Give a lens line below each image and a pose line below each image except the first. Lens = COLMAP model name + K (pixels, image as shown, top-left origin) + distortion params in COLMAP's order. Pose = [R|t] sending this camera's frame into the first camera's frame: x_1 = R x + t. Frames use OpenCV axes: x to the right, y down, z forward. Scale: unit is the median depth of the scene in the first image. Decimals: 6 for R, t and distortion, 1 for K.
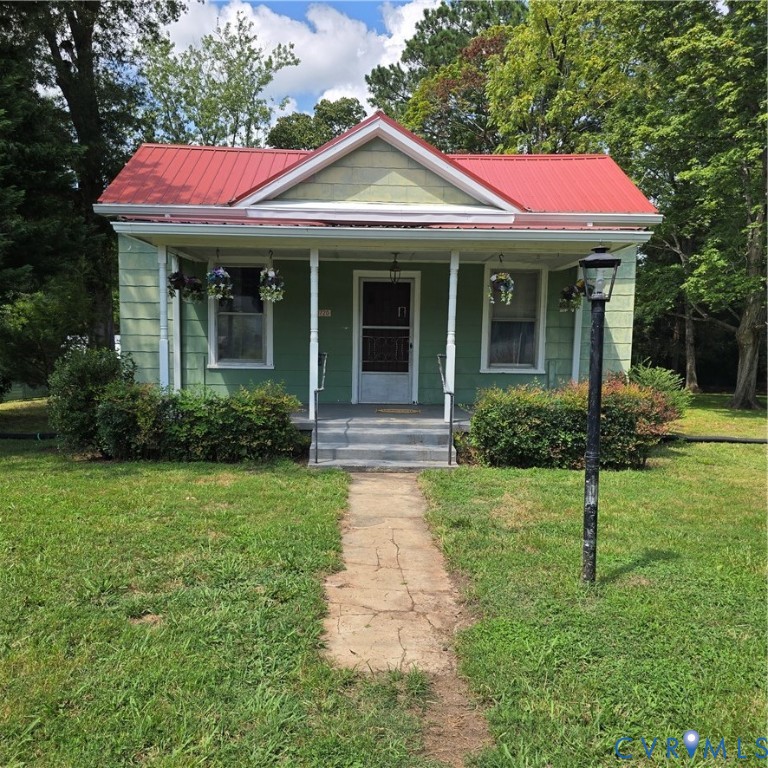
lens RADIAL K [[701.2, 0, 380.5], [0, 701.2, 391.1], [0, 0, 1]] dist [0.045756, 0.000000]
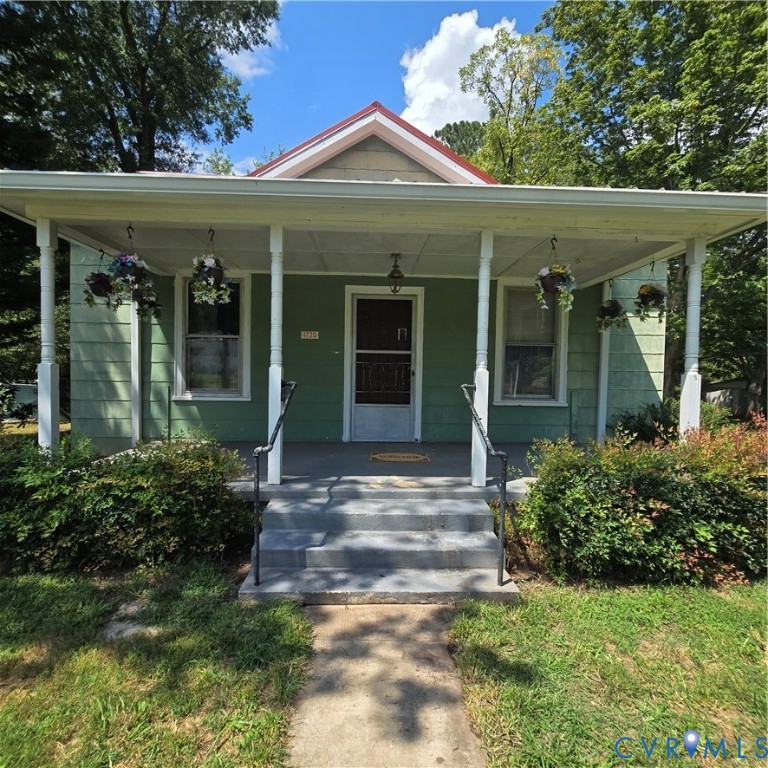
lens RADIAL K [[422.5, 0, 382.2], [0, 422.5, 377.8], [0, 0, 1]] dist [0.006352, -0.003453]
pose [[0.999970, 0.001315, 0.007585, 0.002368], [-0.000834, 0.998008, -0.063086, -0.027264], [-0.007653, 0.063078, 0.997979, 0.489661]]
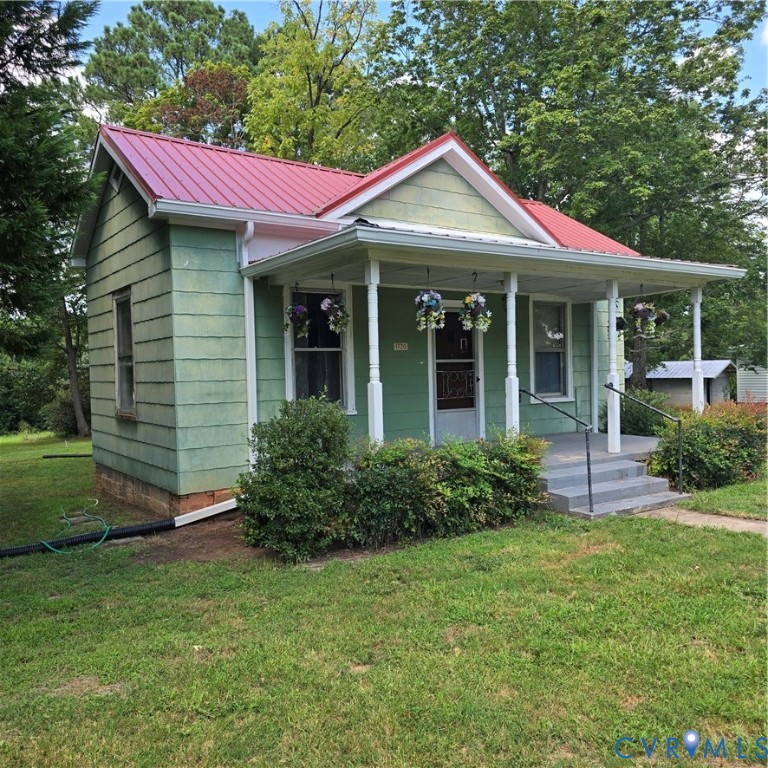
lens RADIAL K [[701.2, 0, 383.9], [0, 701.2, 386.4], [0, 0, 1]] dist [0.045756, 0.000000]
pose [[0.838203, -0.045106, 0.543490, -0.581026], [0.080401, 0.995905, -0.041345, -0.026856], [-0.539399, 0.078353, 0.838397, 0.280385]]
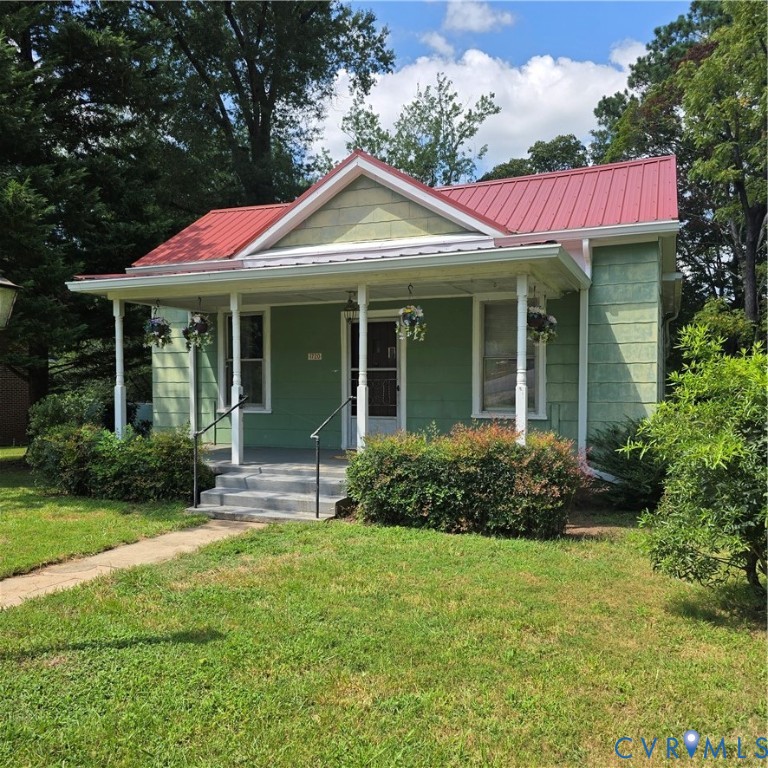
lens RADIAL K [[701.2, 0, 383.3], [0, 701.2, 388.2], [0, 0, 1]] dist [0.045756, 0.000000]
pose [[0.911841, -0.013990, -0.410306, 0.411694], [-0.015363, 0.997557, -0.068154, -0.001146], [0.410256, 0.068449, 0.909398, 0.146546]]
